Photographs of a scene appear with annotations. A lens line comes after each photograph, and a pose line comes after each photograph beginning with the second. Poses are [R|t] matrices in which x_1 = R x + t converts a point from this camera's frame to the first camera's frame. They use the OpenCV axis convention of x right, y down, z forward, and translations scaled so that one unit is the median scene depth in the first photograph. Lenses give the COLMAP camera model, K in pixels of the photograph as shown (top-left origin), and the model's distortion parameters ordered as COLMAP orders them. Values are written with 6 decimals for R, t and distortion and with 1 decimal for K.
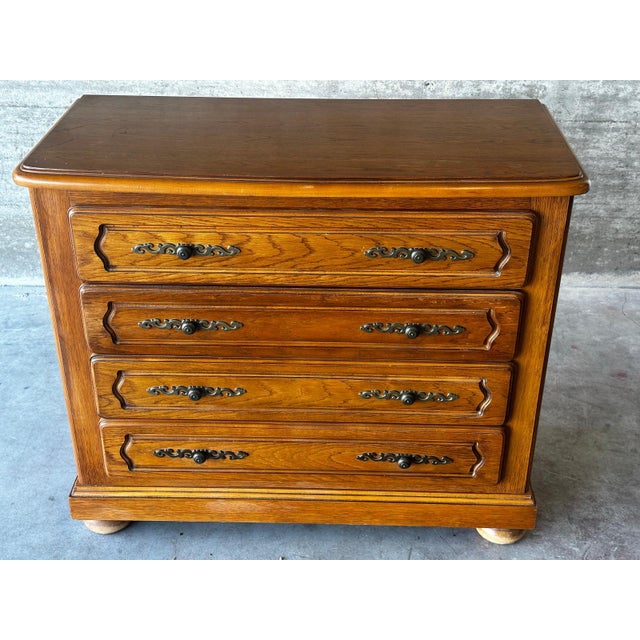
lens RADIAL K [[892.6, 0, 320.0], [0, 892.6, 317.5], [0, 0, 1]] dist [0.106873, 0.000000]
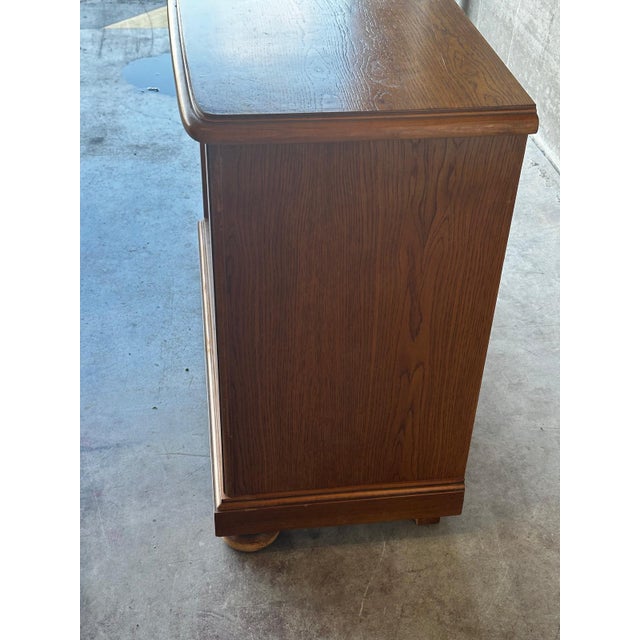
lens RADIAL K [[892.6, 0, 314.0], [0, 892.6, 323.6], [0, 0, 1]] dist [0.106873, 0.000000]
pose [[0.159515, 0.598493, -0.785087, 0.931640], [-0.512827, 0.729782, 0.452135, -0.393272], [0.843542, 0.330491, 0.423334, 0.782414]]
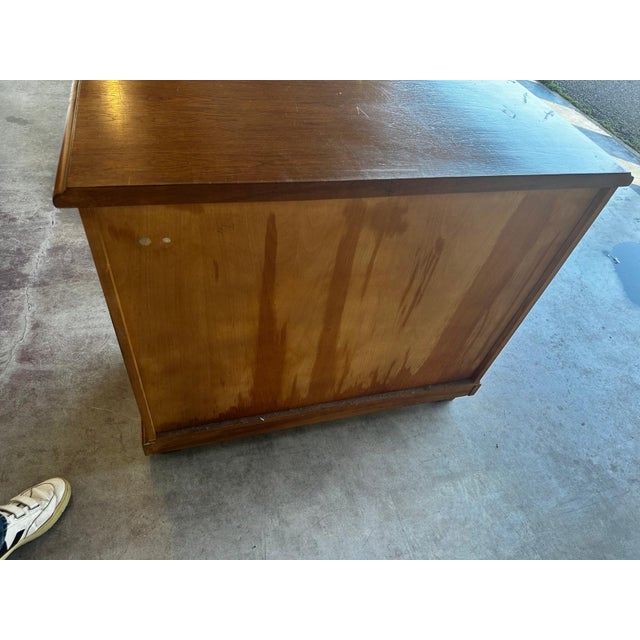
lens RADIAL K [[459.0, 0, 321.6], [0, 459.0, 314.9], [0, 0, 1]] dist [0.006583, -0.027907]
pose [[-0.943572, 0.126348, -0.306119, 0.219453], [-0.275014, 0.216025, 0.936857, -0.668473], [0.184499, 0.968178, -0.169088, 1.383083]]
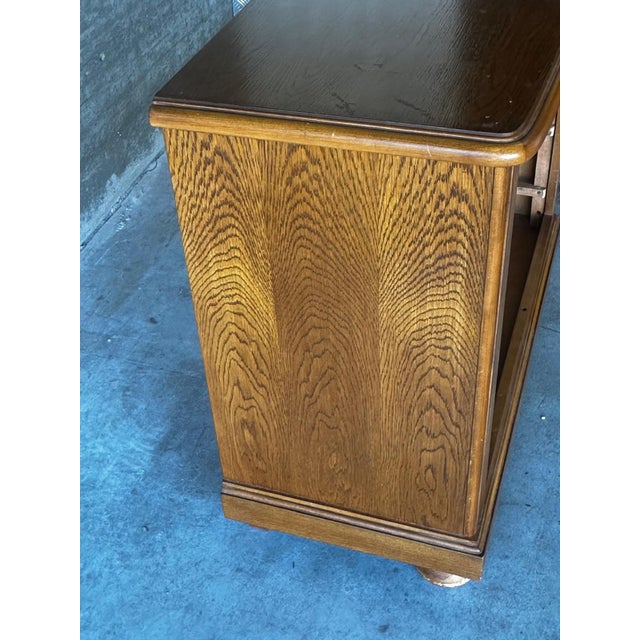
lens RADIAL K [[892.6, 0, 302.7], [0, 892.6, 327.1], [0, 0, 1]] dist [0.106873, 0.000000]
pose [[0.301313, -0.636579, 0.709914, -0.856586], [0.530204, 0.730658, 0.430142, -0.396984], [-0.792524, 0.246792, 0.557673, 0.774441]]
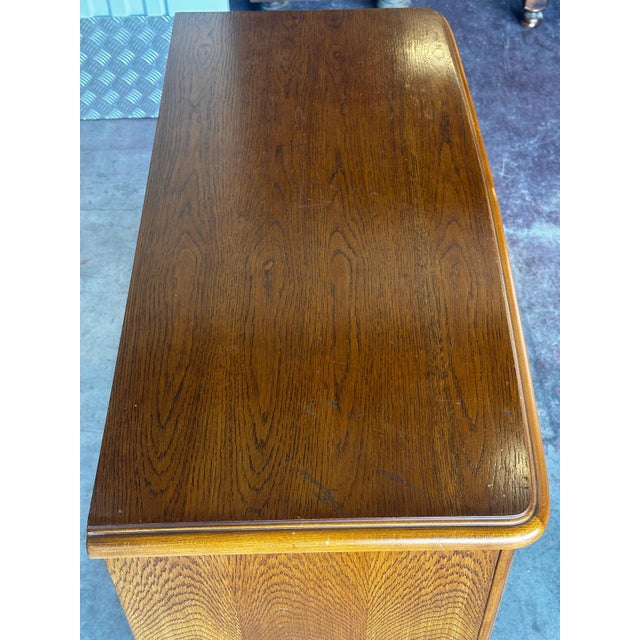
lens RADIAL K [[892.6, 0, 313.1], [0, 892.6, 322.0], [0, 0, 1]] dist [0.106873, 0.000000]
pose [[-0.040152, -0.743977, 0.666998, -0.585194], [0.520690, 0.554156, 0.649456, -0.640892], [-0.852801, 0.373376, 0.365131, 0.832610]]
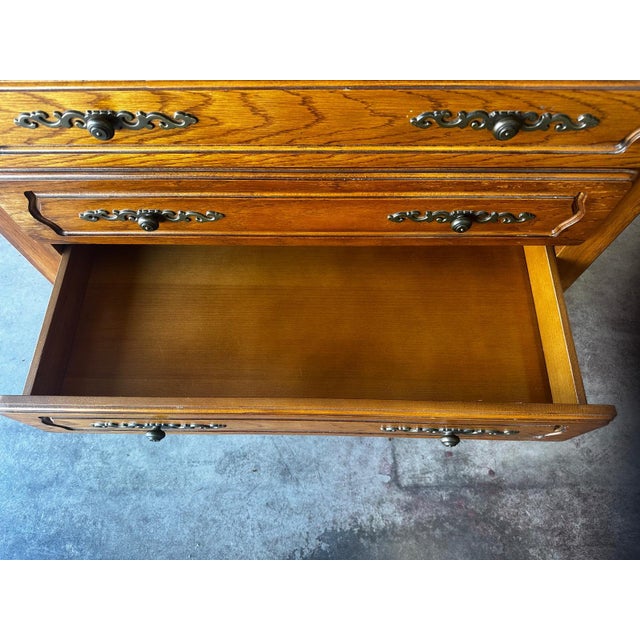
lens RADIAL K [[459.0, 0, 316.2], [0, 459.0, 323.9], [0, 0, 1]] dist [0.006583, -0.027907]
pose [[0.999789, -0.019855, -0.005334, -0.012480], [0.019417, 0.826657, 0.562370, -0.129608], [-0.006756, -0.562355, 0.826868, 0.669335]]
